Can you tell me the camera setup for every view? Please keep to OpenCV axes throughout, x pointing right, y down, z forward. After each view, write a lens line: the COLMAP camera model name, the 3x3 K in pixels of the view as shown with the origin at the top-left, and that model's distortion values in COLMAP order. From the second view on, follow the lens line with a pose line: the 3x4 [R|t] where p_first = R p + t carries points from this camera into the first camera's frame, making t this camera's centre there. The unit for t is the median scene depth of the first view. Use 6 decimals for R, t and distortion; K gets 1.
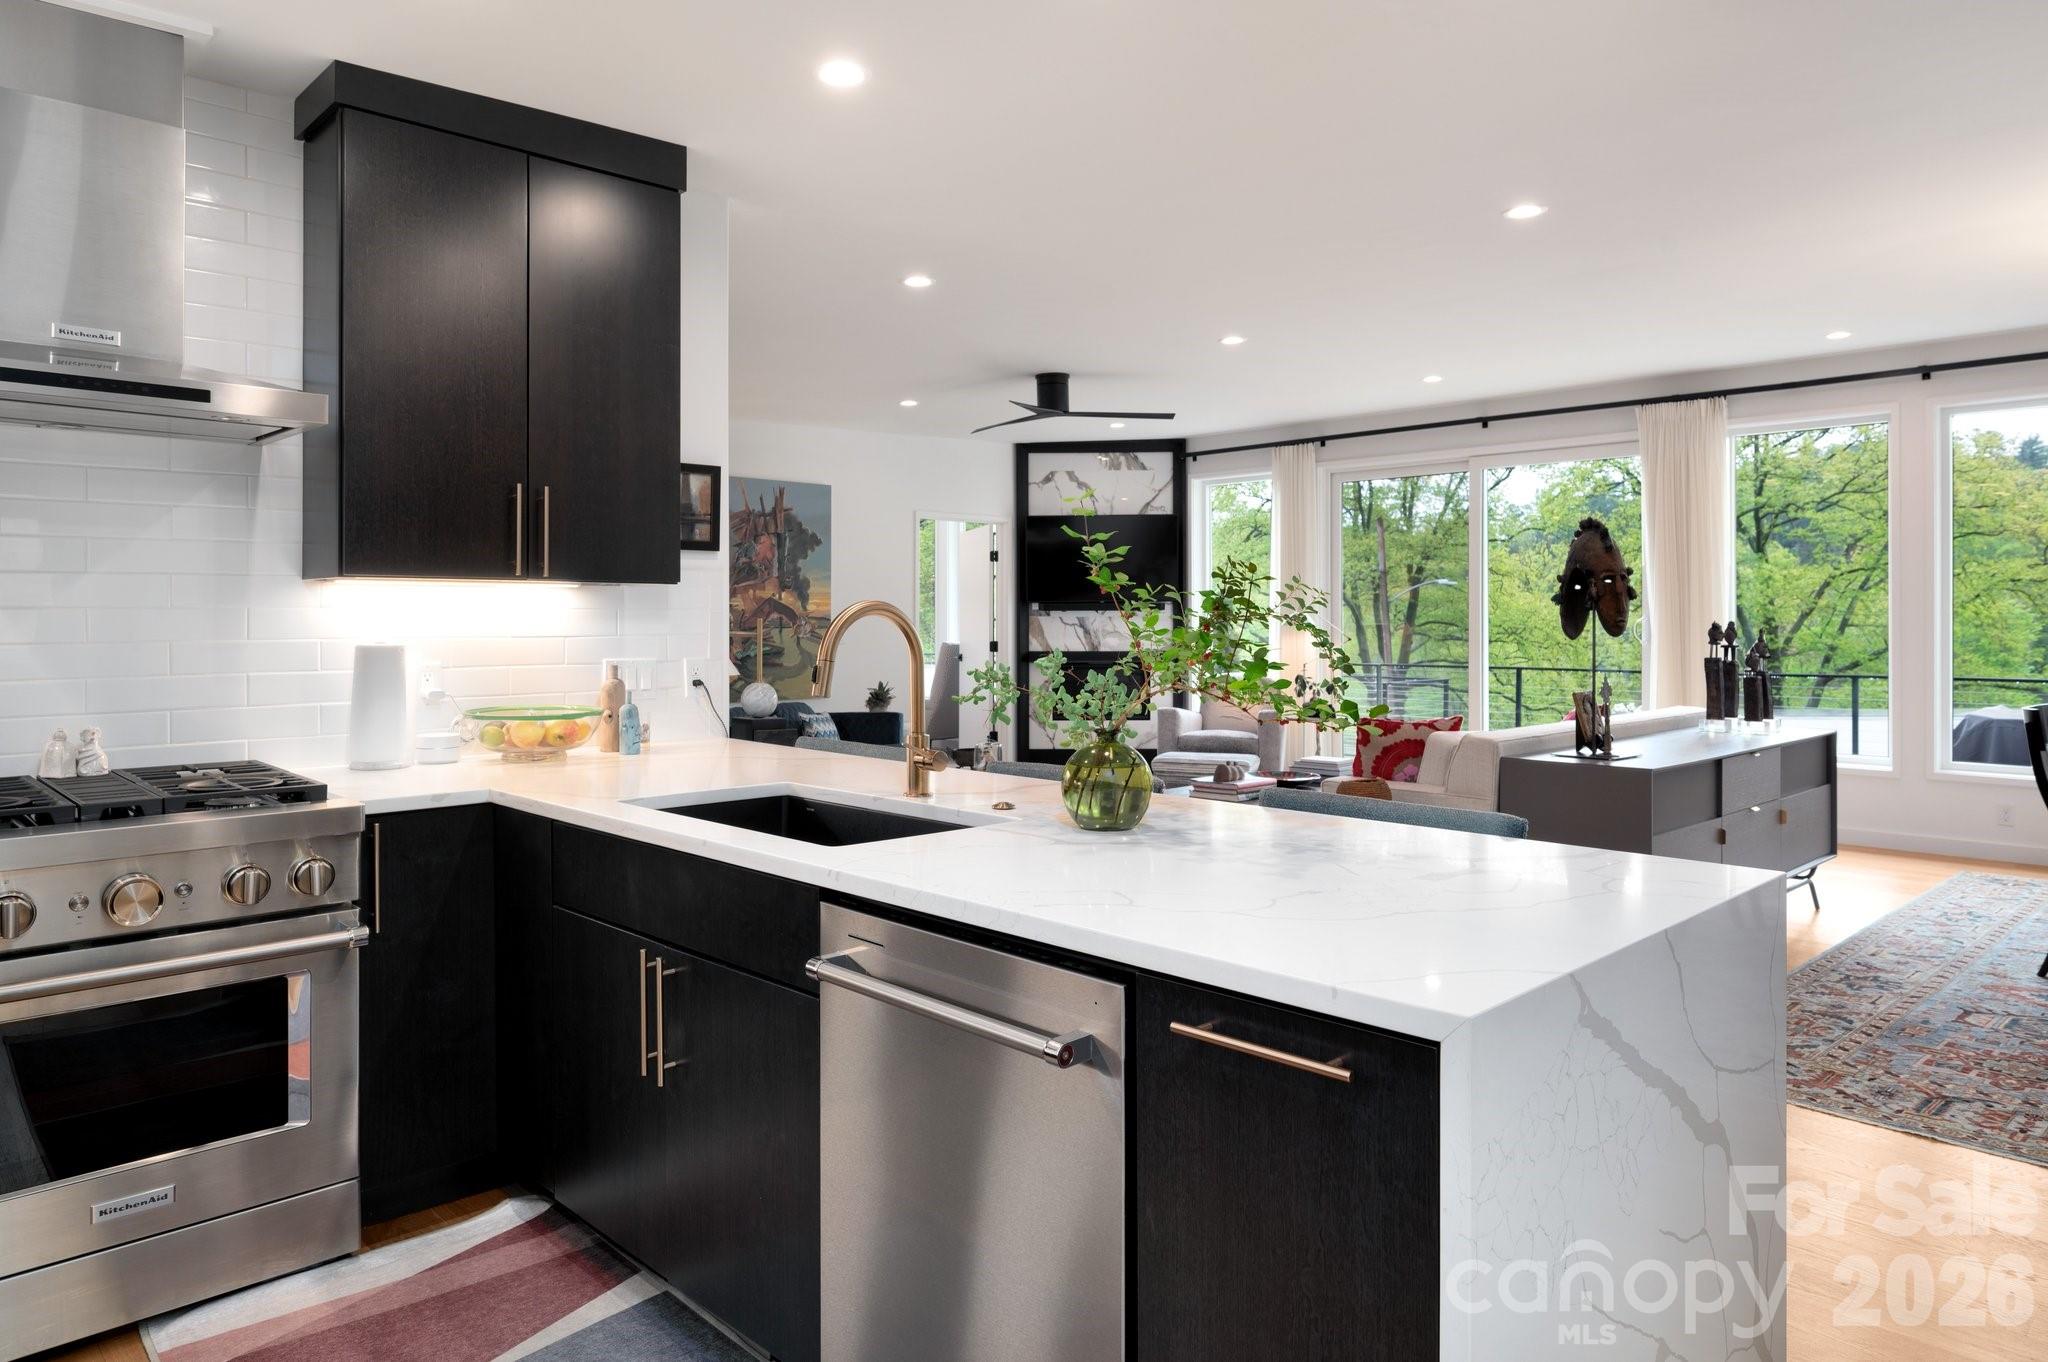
lens RADIAL K [[1293.0, 0, 1020.1], [0, 1293.0, 616.0], [0, 0, 1]] dist [-0.001335, 0.000799]
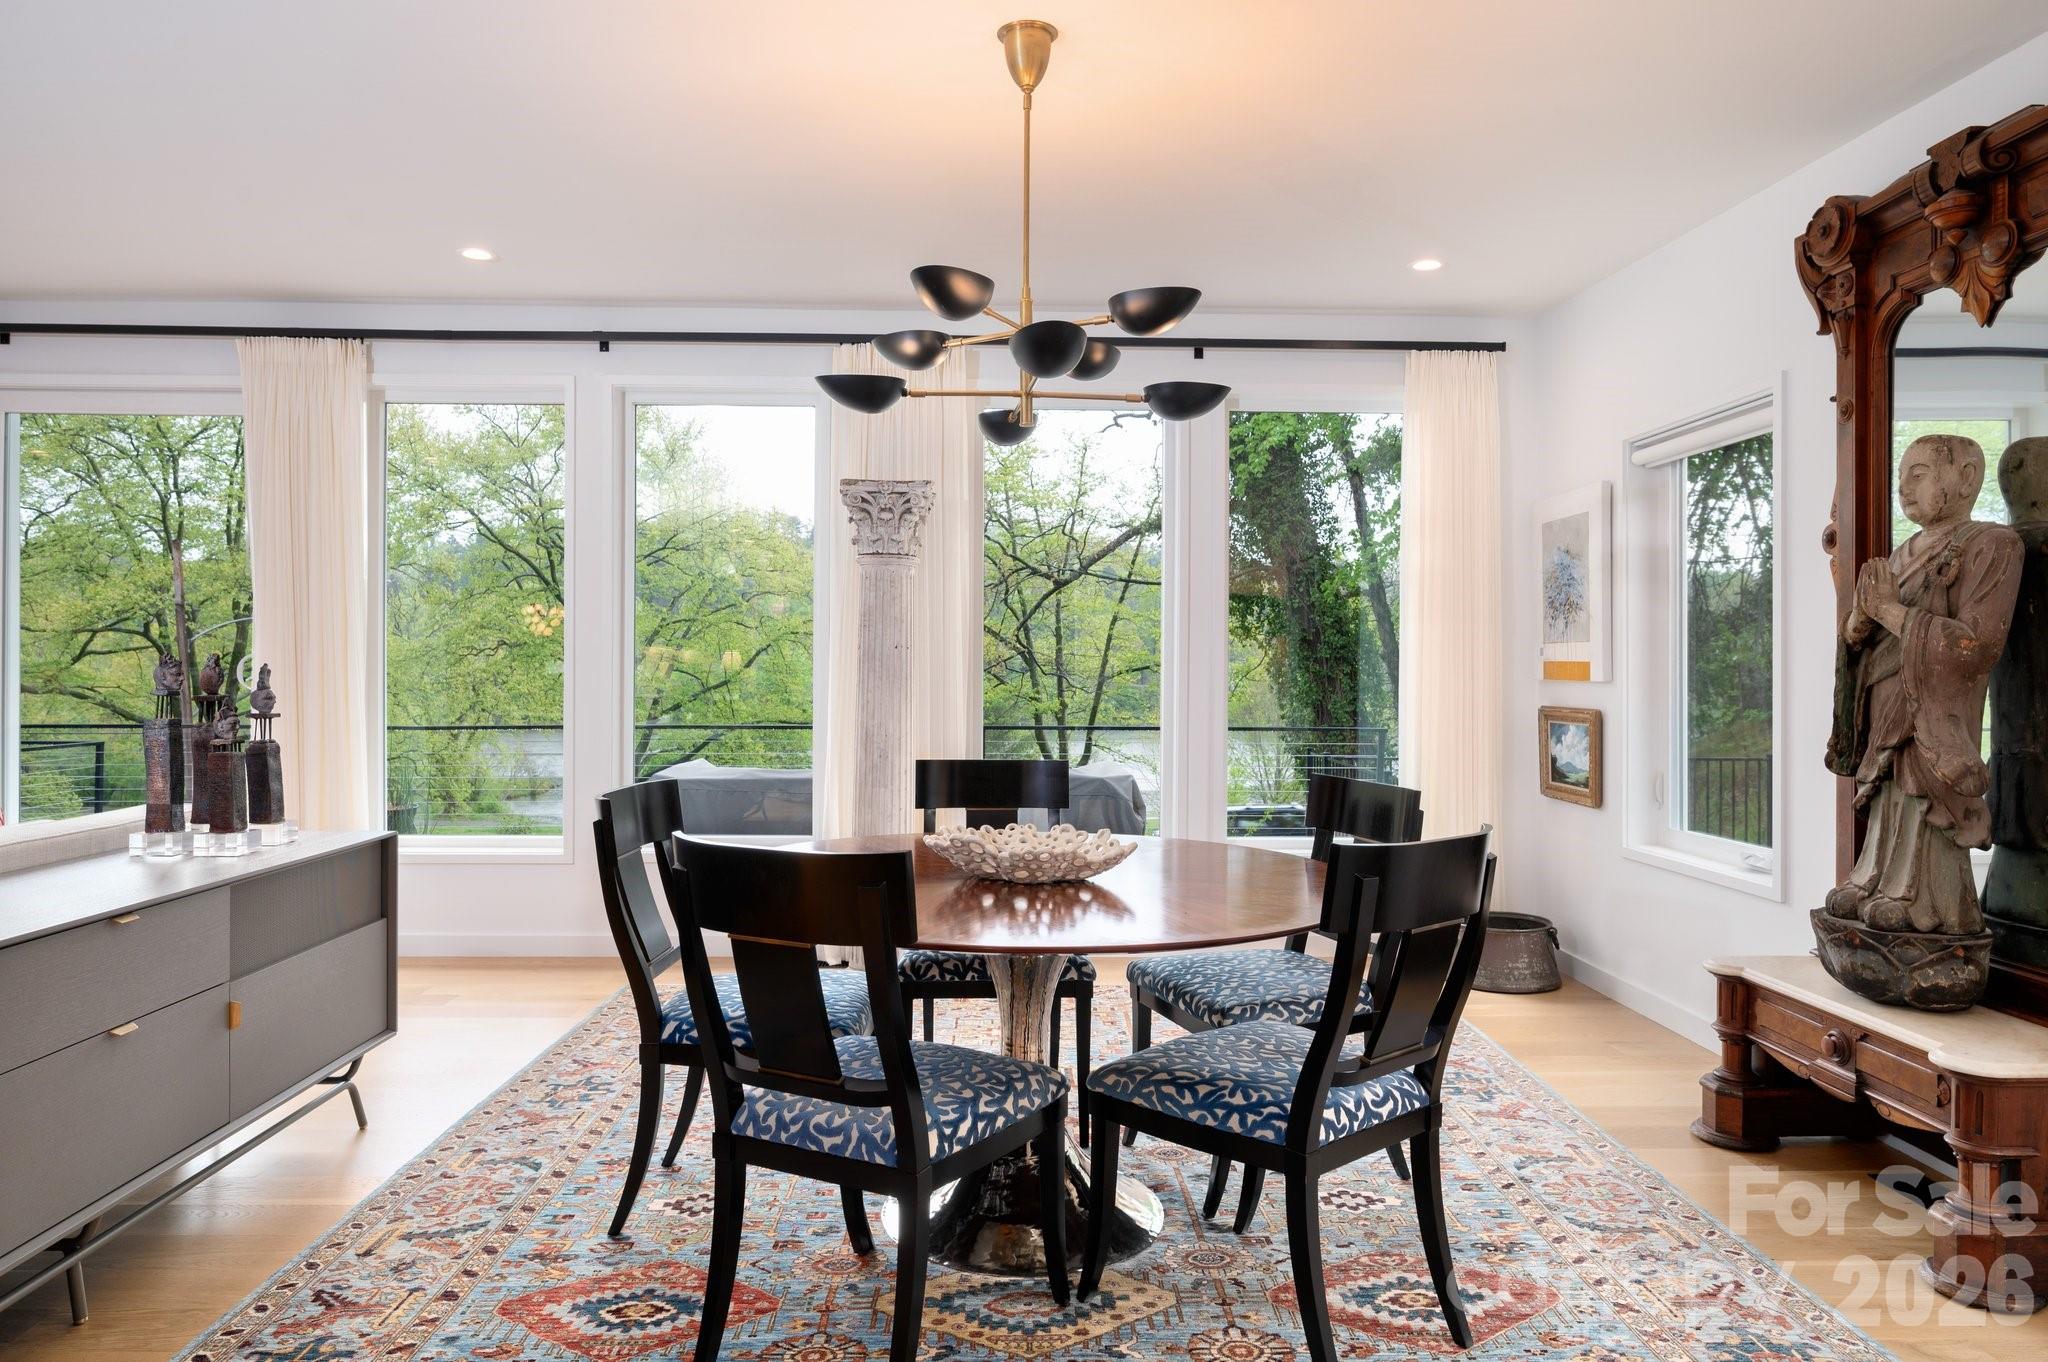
lens RADIAL K [[1268.6, 0, 1026.0], [0, 1268.6, 665.5], [0, 0, 1]] dist [0.002130, -0.000676]
pose [[0.677864, 0.004383, 0.735174, 0.242881], [-0.006841, 0.999977, 0.000345, 0.004116], [-0.735155, -0.005263, 0.677878, 0.227909]]
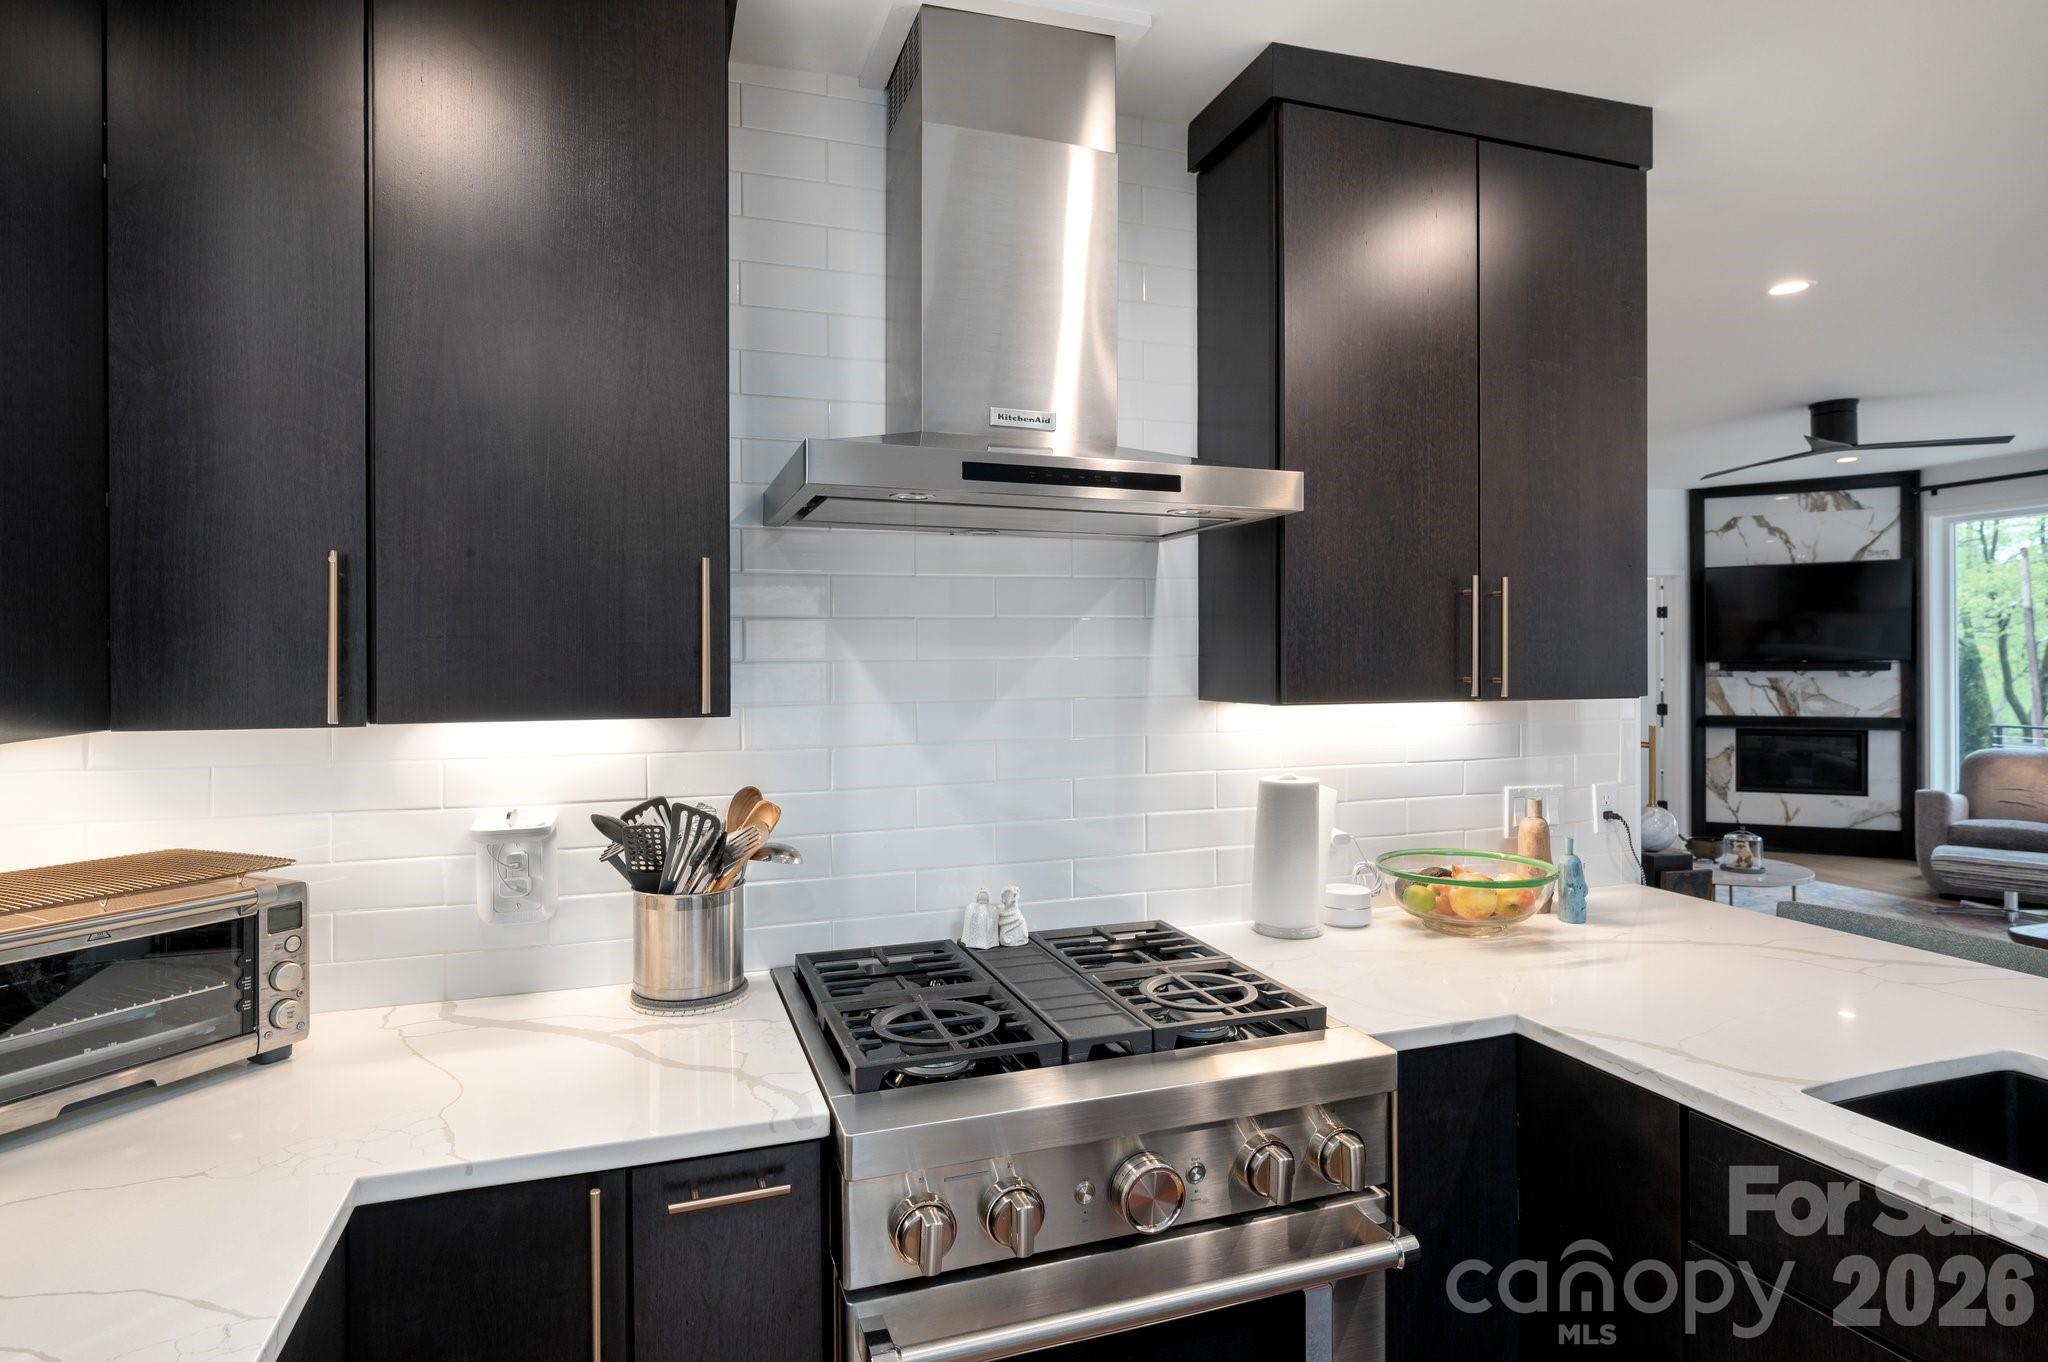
lens RADIAL K [[1106.1, 0, 1027.5], [0, 1106.1, 665.4], [0, 0, 1]] dist [-0.001413, 0.000231]
pose [[0.908294, -0.003730, -0.418316, -0.124091], [0.006737, 0.999961, 0.005712, -0.019308], [0.418278, -0.008006, 0.908284, 0.106341]]
